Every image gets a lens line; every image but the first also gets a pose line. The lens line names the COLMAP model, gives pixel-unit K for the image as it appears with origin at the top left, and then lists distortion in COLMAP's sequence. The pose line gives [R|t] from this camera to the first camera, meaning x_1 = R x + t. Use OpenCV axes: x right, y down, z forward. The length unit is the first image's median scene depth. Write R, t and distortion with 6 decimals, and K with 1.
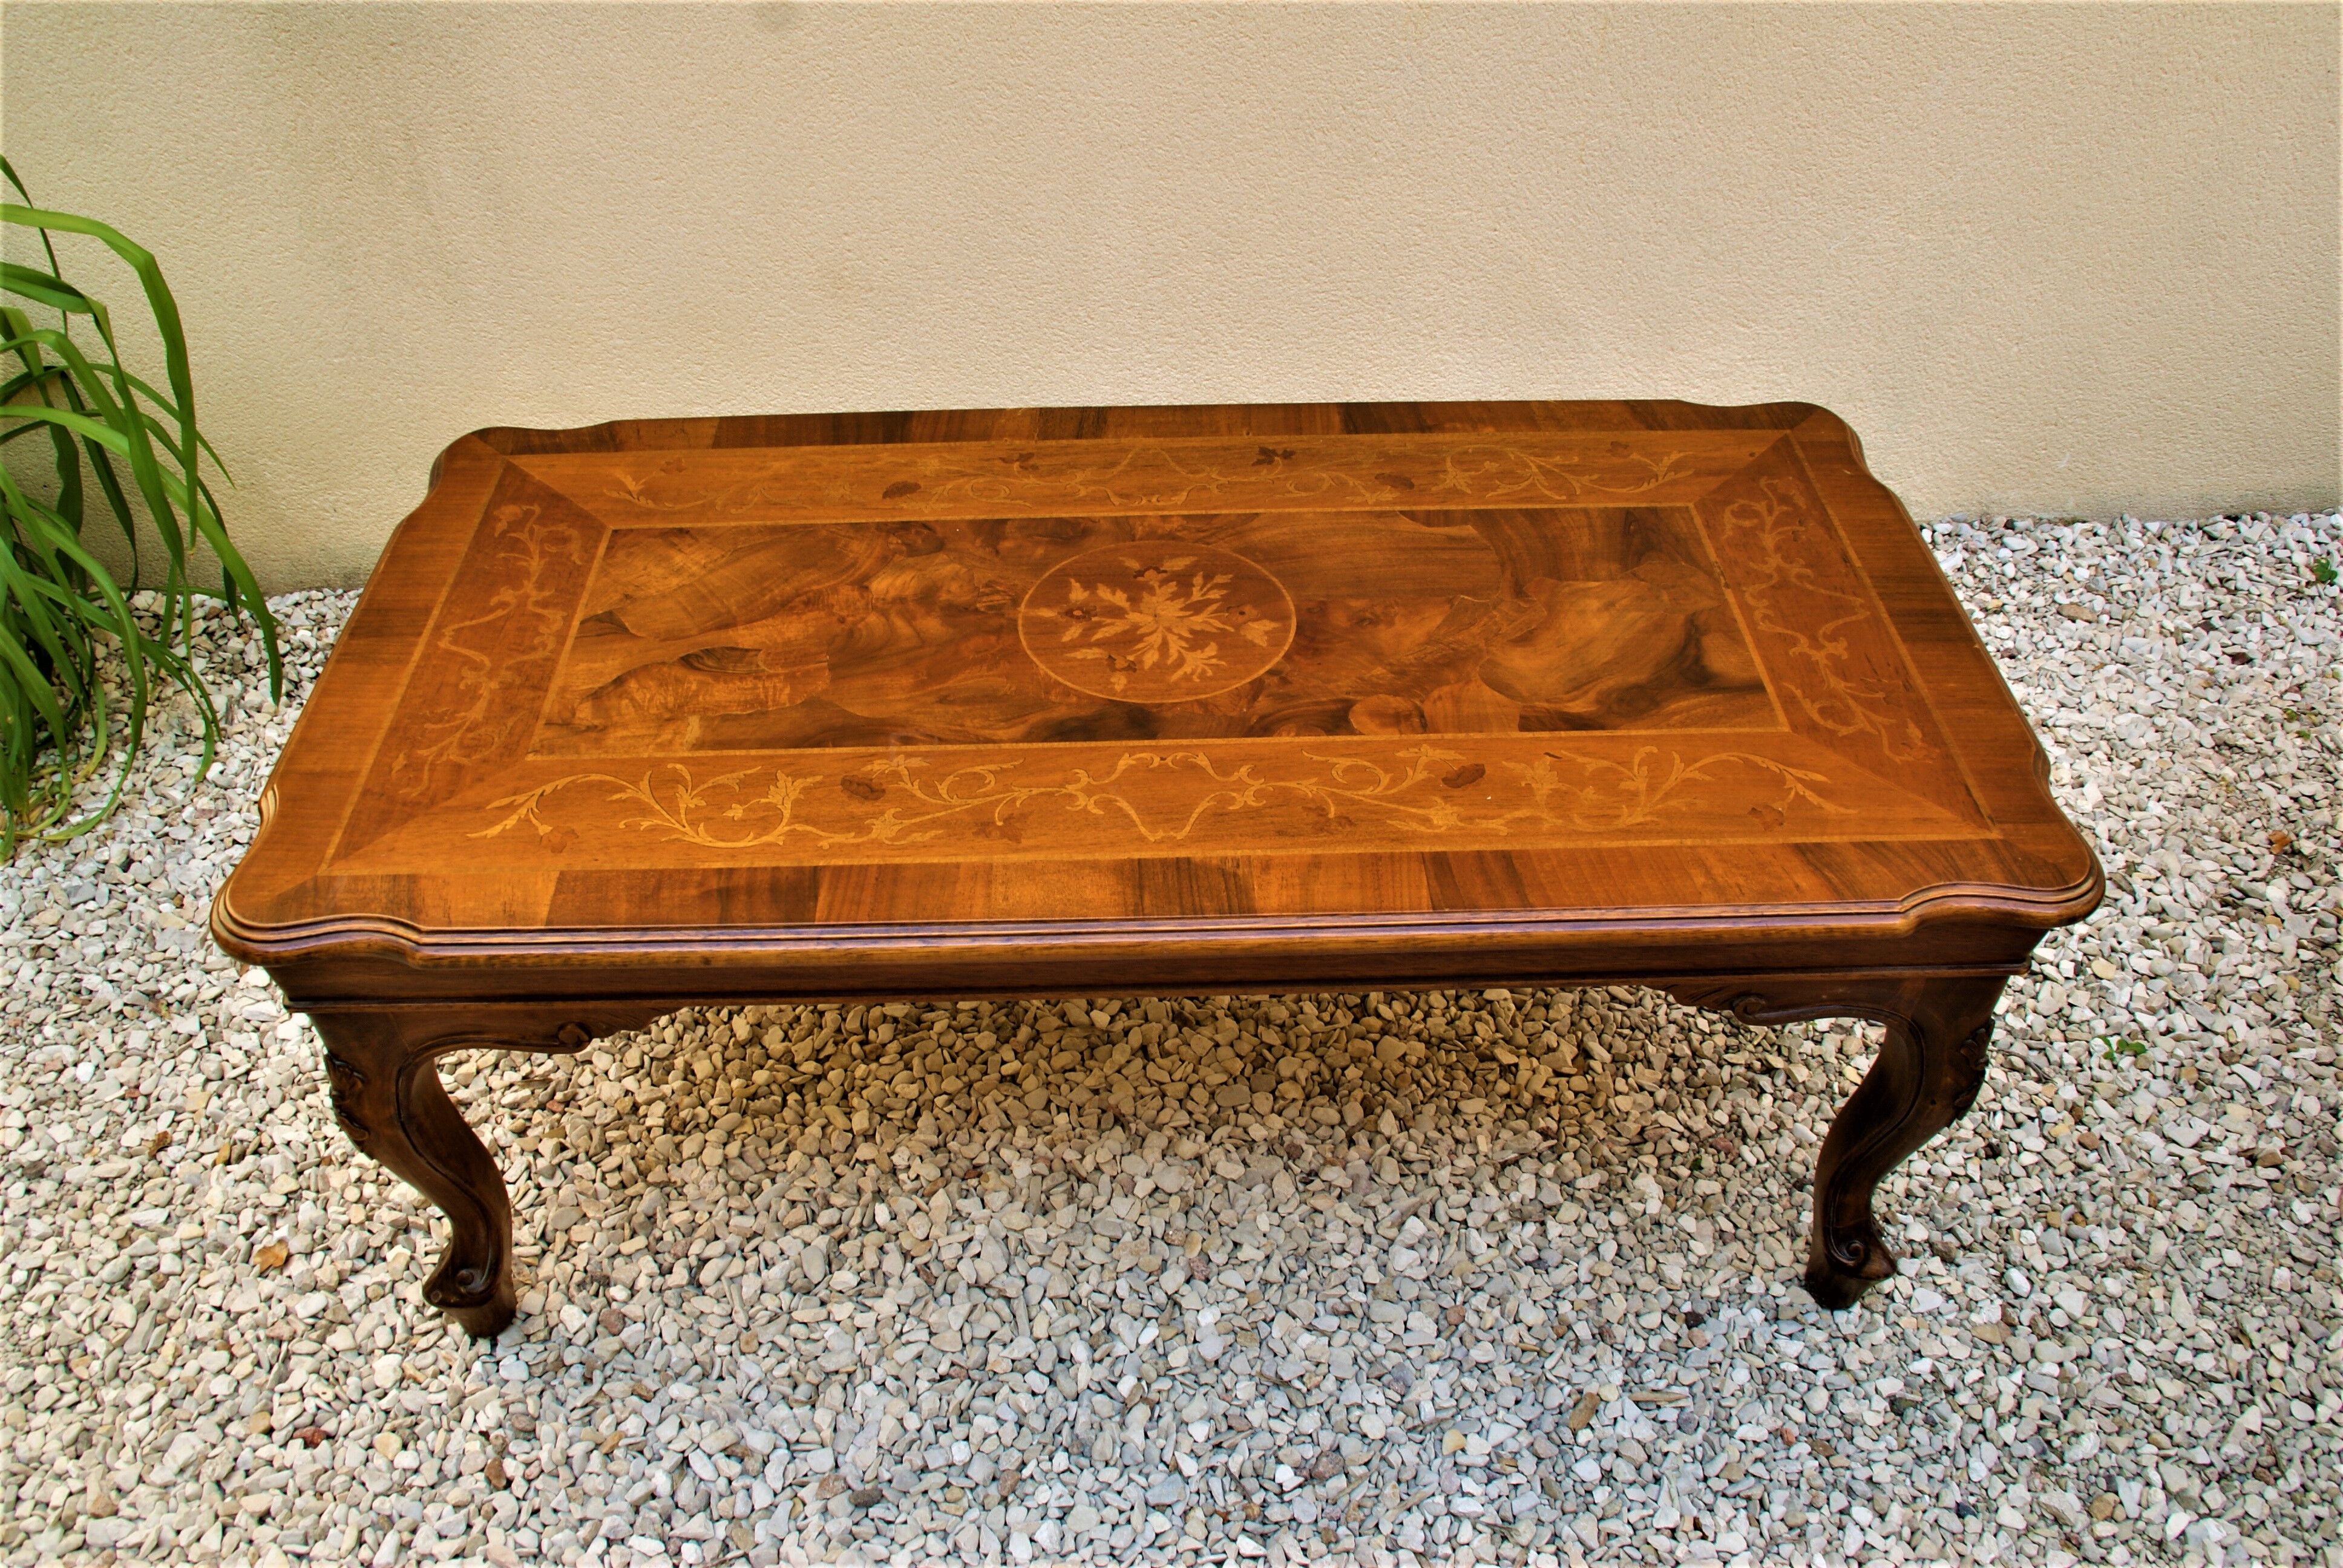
lens RADIAL K [[1931.8, 0, 1178.4], [0, 1931.8, 799.0], [0, 0, 1]] dist [-0.127499, 0.063844]
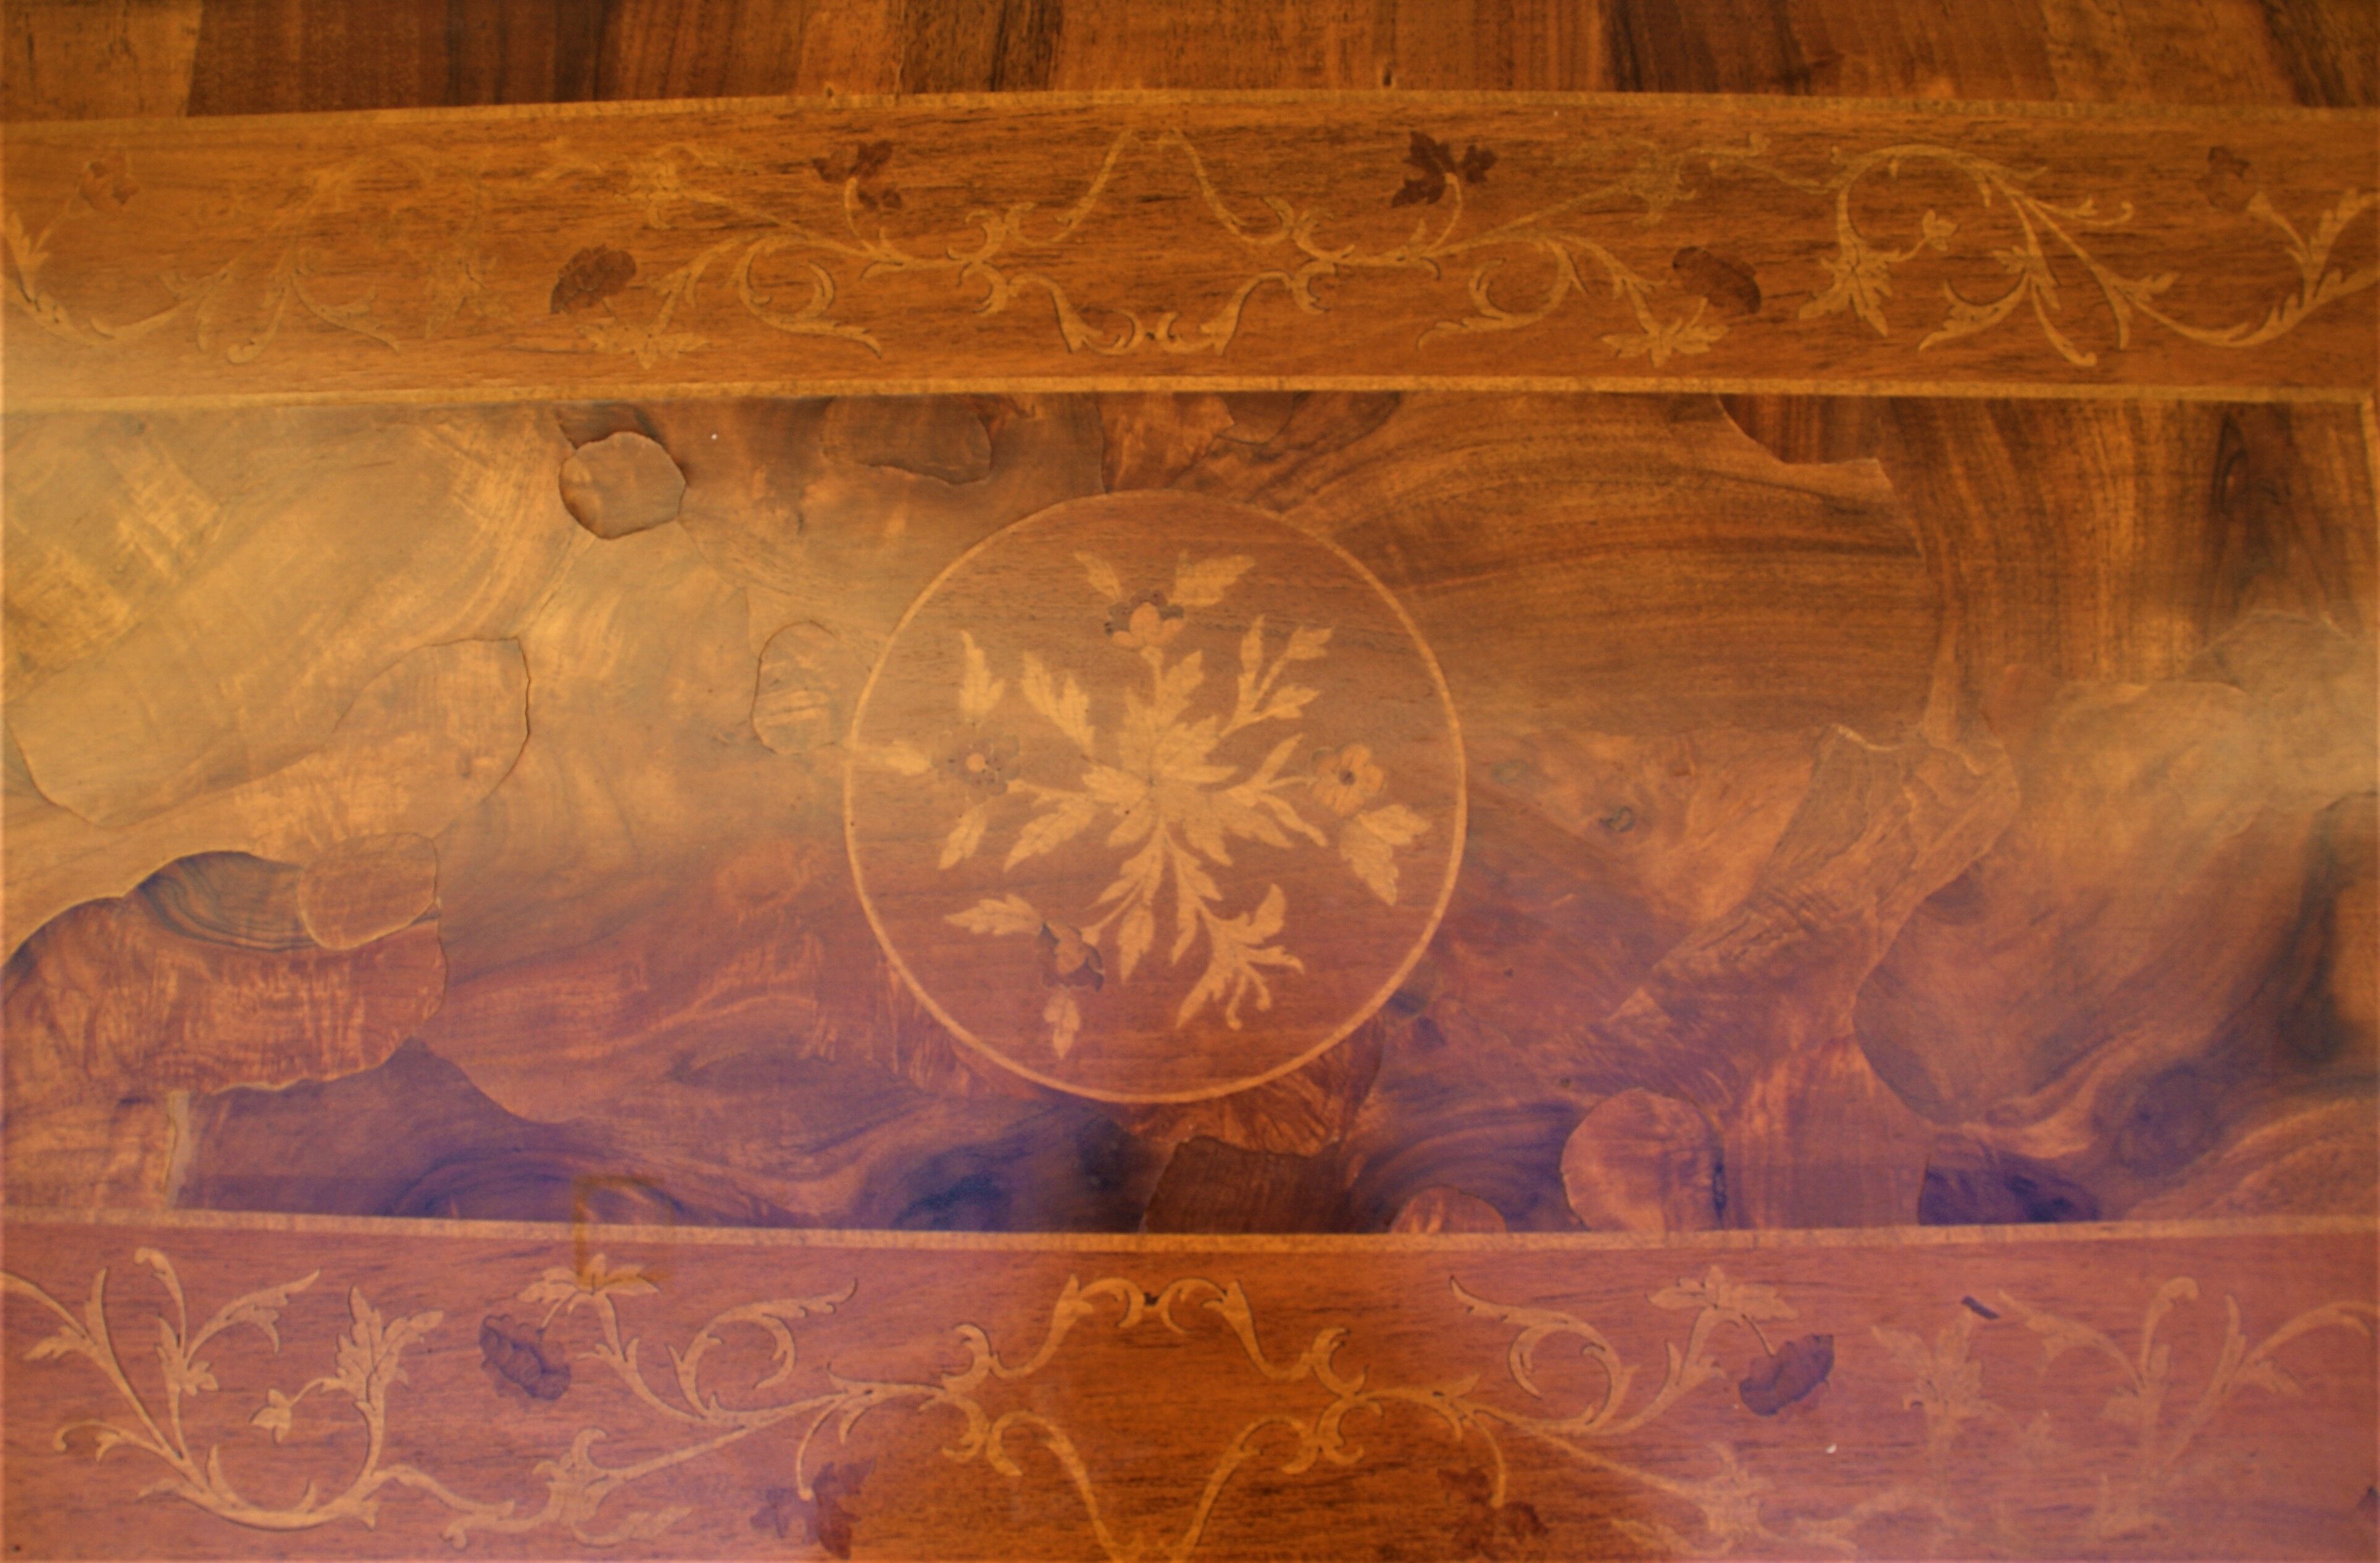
lens RADIAL K [[1855.6, 0, 1176.1], [0, 1855.6, 763.5], [0, 0, 1]] dist [-0.153914, 0.082324]
pose [[0.999197, 0.032888, -0.022892, 0.003527], [-0.012414, 0.797250, 0.603522, -0.346948], [0.038100, -0.602753, 0.797018, 0.645352]]
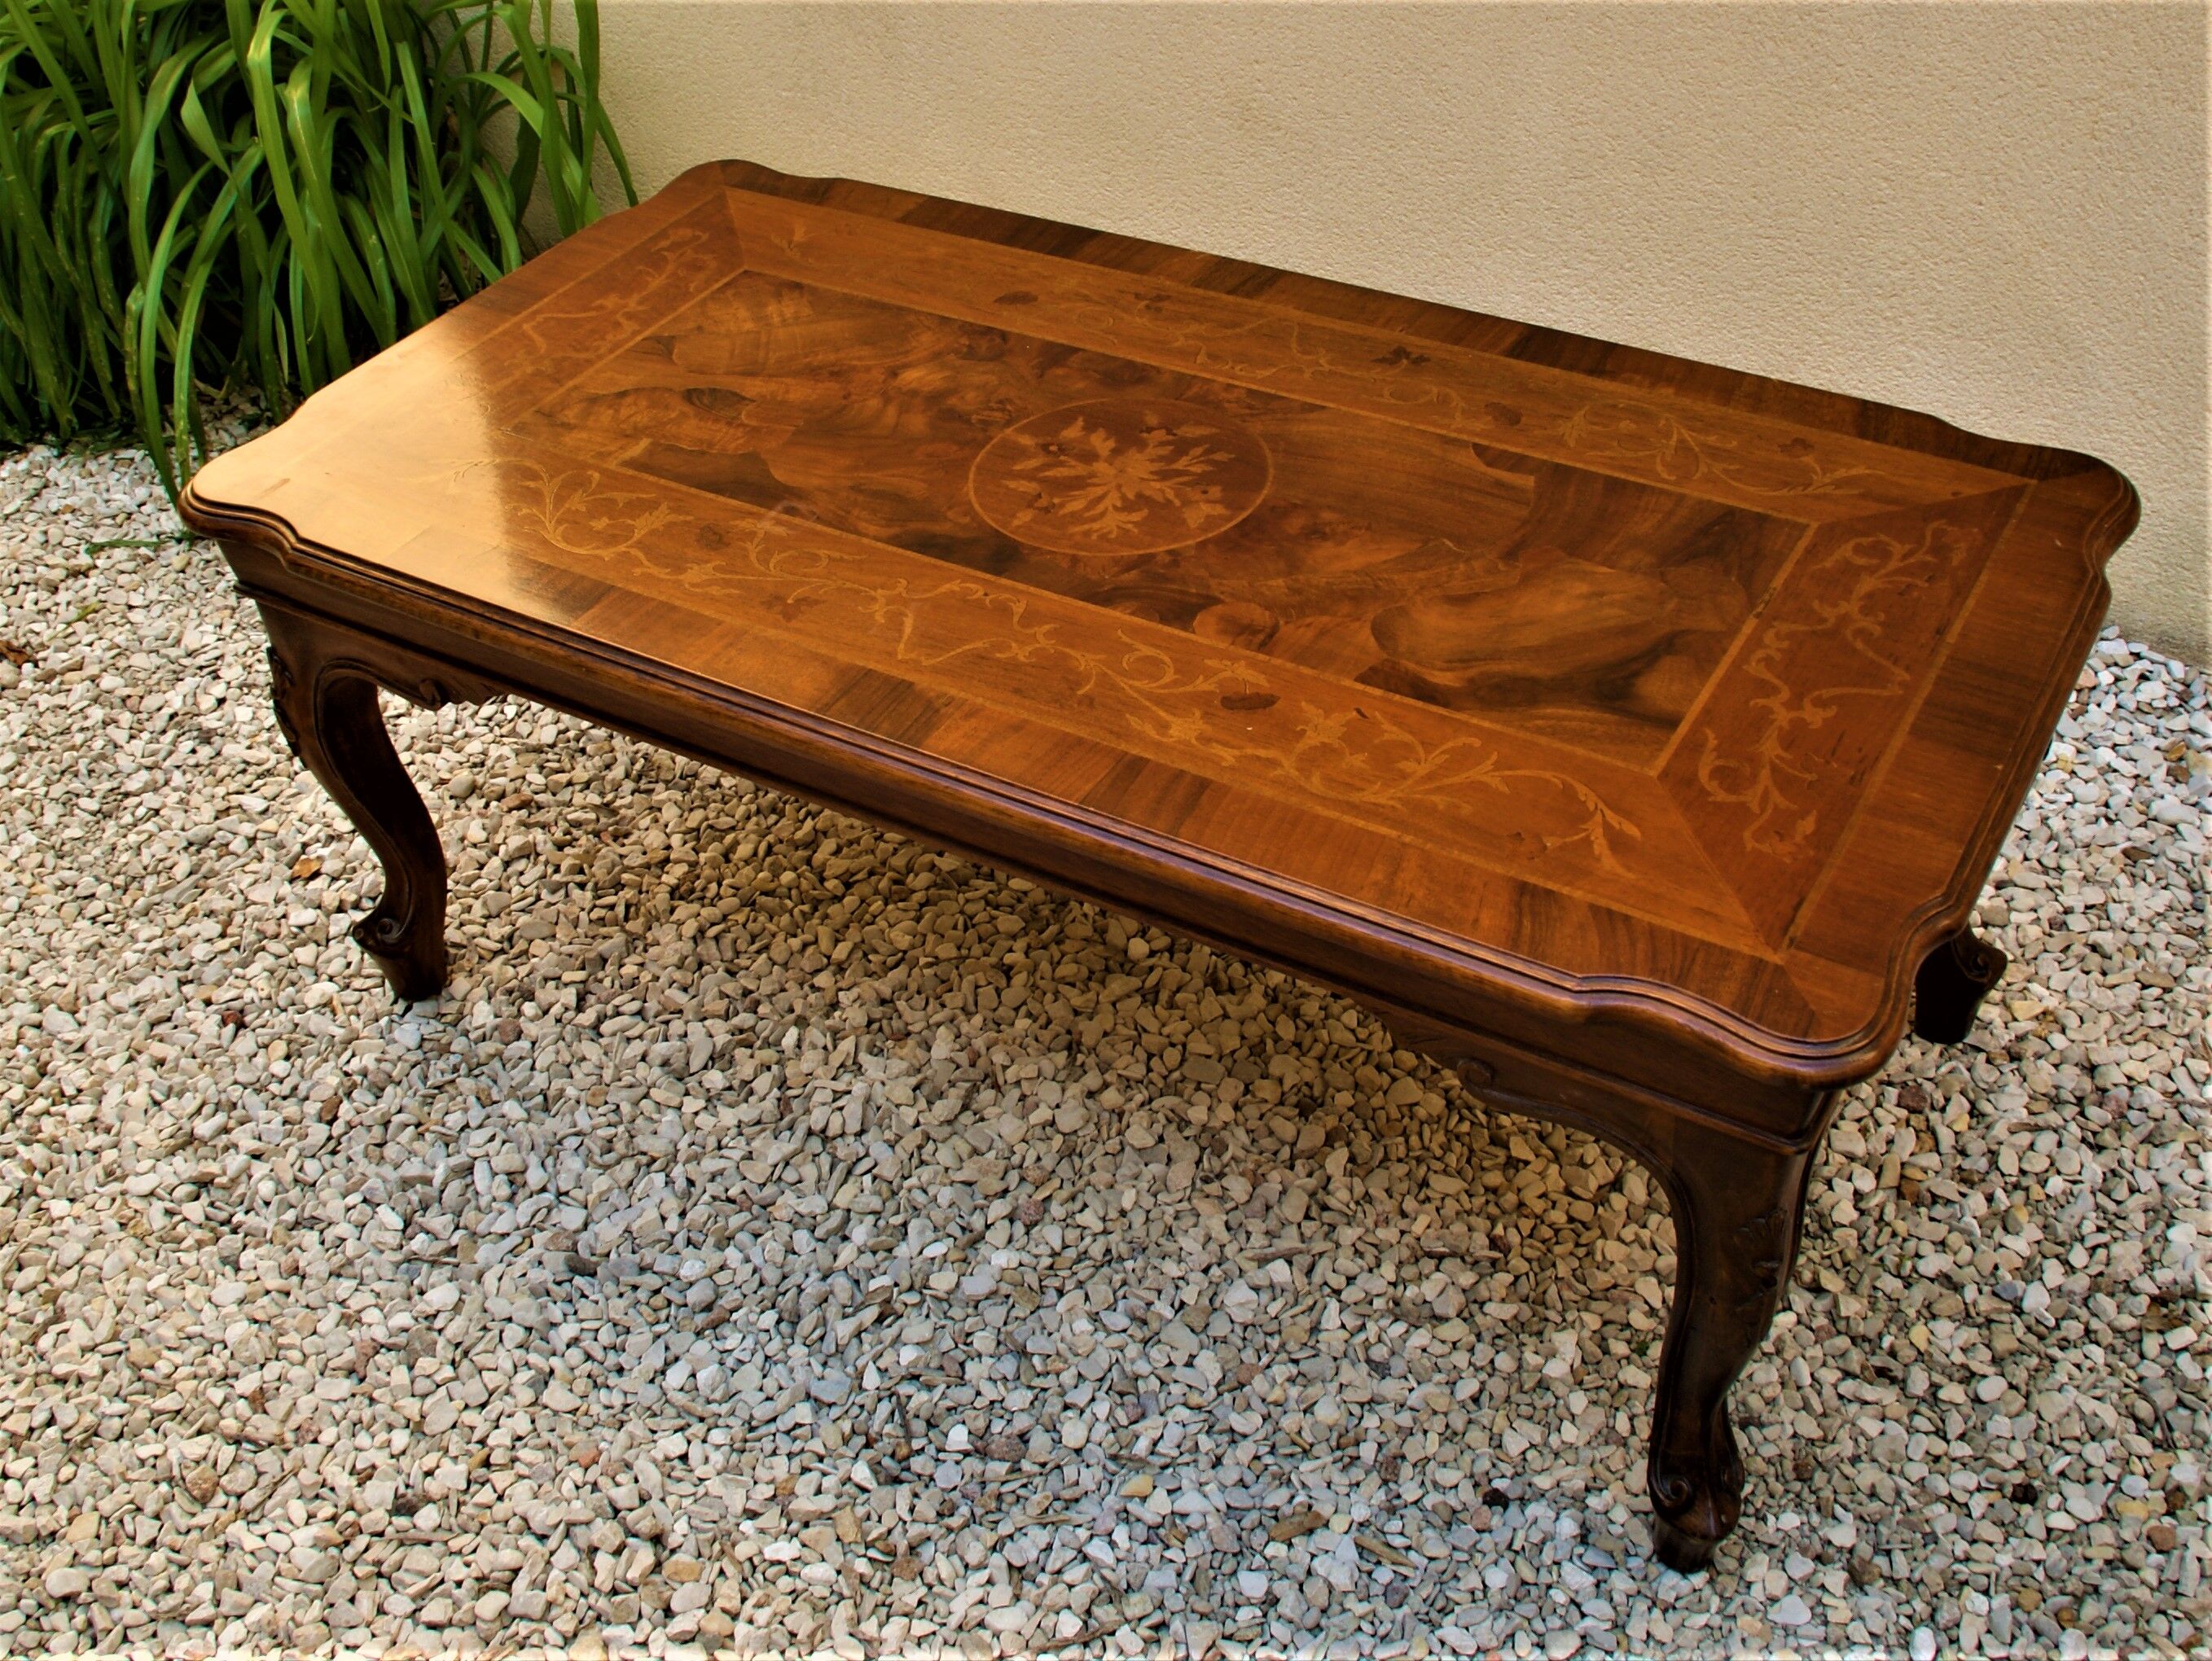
lens RADIAL K [[2447.9, 0, 1132.5], [0, 2447.9, 687.4], [0, 0, 1]] dist [-0.134926, 0.000000]
pose [[0.841316, 0.283893, -0.459991, 0.538324], [-0.315271, 0.948959, 0.009045, -0.010018], [0.439080, 0.137412, 0.887878, -0.007498]]
